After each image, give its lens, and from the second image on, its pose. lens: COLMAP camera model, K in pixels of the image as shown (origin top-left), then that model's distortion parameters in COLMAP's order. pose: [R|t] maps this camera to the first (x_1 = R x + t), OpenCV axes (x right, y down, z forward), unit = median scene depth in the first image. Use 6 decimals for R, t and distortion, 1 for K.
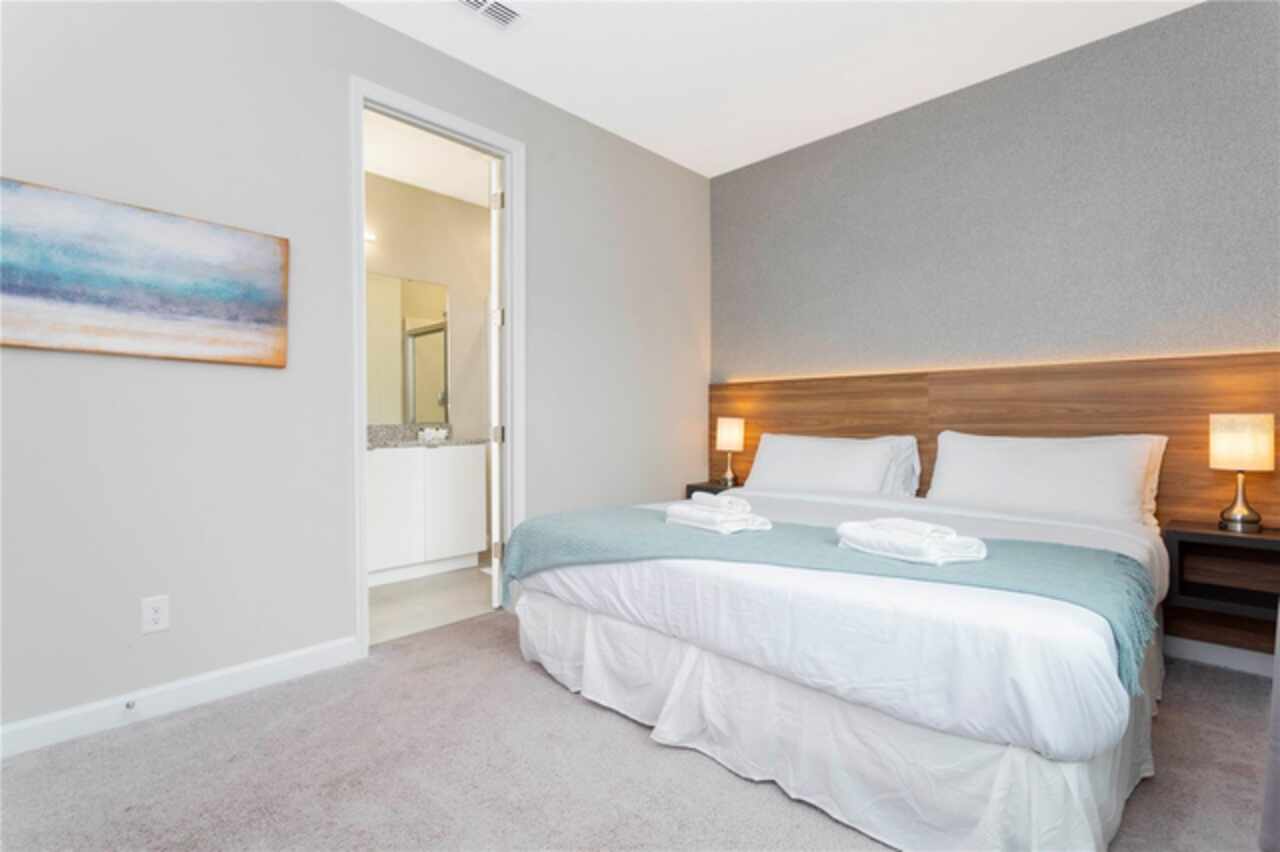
lens RADIAL K [[604.0, 0, 640.0], [0, 604.0, 426.0], [0, 0, 1]] dist [-0.008606, 0.006990]
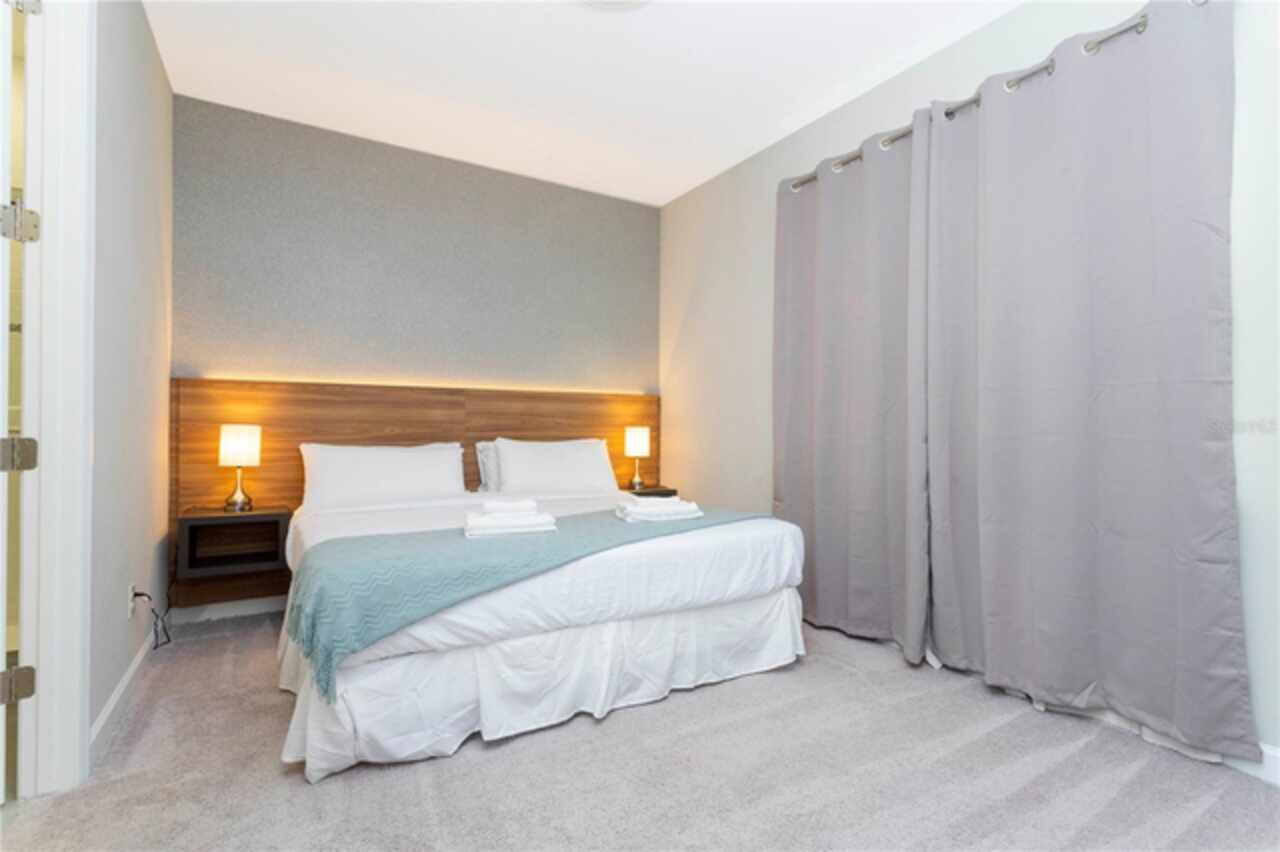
lens RADIAL K [[604.0, 0, 640.0], [0, 604.0, 426.0], [0, 0, 1]] dist [-0.008606, 0.006990]
pose [[0.274888, 0.004666, 0.961465, -0.622390], [-0.001199, 0.999989, -0.004510, -0.011610], [-0.961475, 0.000087, 0.274891, 0.365934]]
